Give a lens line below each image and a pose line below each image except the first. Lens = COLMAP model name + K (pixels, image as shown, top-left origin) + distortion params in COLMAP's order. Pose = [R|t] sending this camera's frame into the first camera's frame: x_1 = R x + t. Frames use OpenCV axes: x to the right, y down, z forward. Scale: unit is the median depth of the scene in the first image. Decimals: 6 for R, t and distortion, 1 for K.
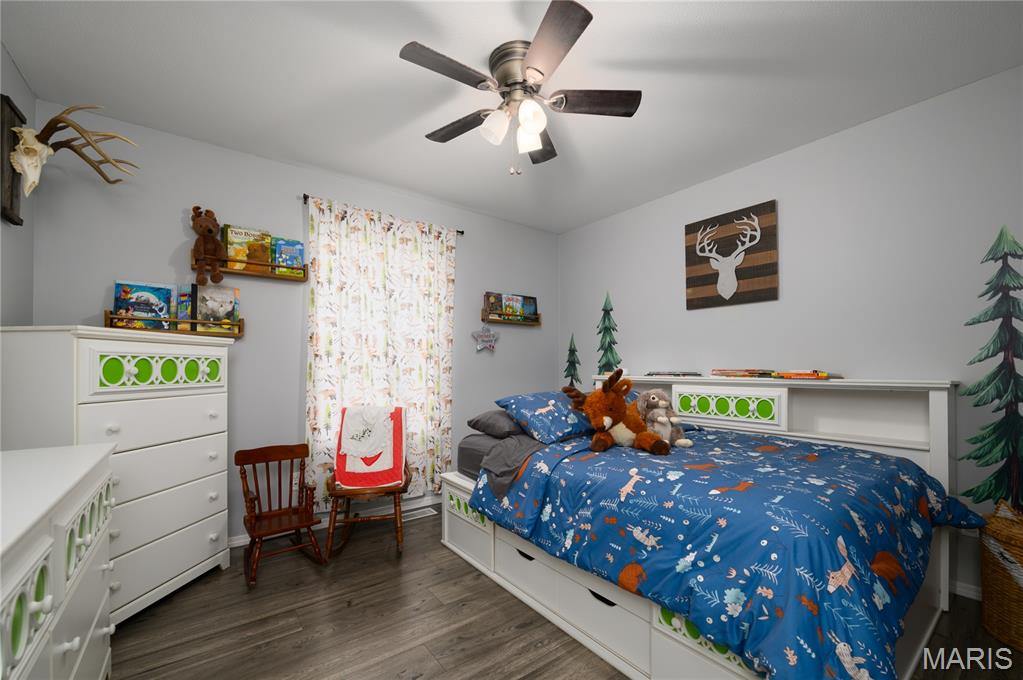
lens RADIAL K [[418.8, 0, 495.2], [0, 418.8, 364.4], [0, 0, 1]] dist [-0.008654, 0.000126]
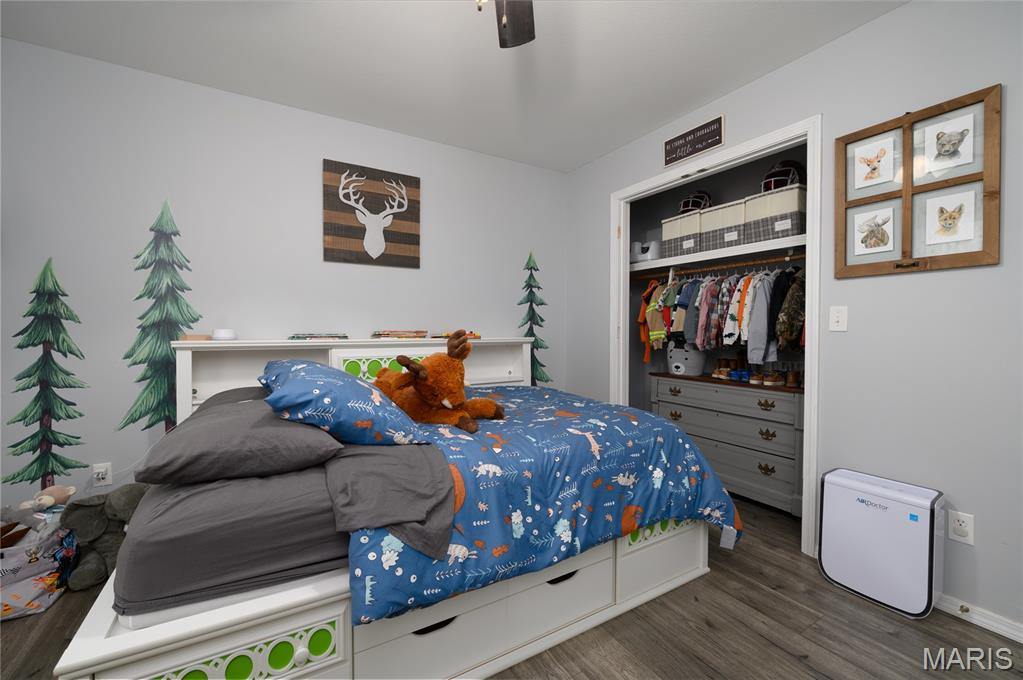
lens RADIAL K [[418.8, 0, 509.3], [0, 418.8, 336.0], [0, 0, 1]] dist [-0.008654, 0.000126]
pose [[0.075158, -0.012883, 0.997088, -0.400275], [-0.011582, 0.999838, 0.013791, 0.007281], [-0.997104, -0.012584, 0.074997, 0.629913]]
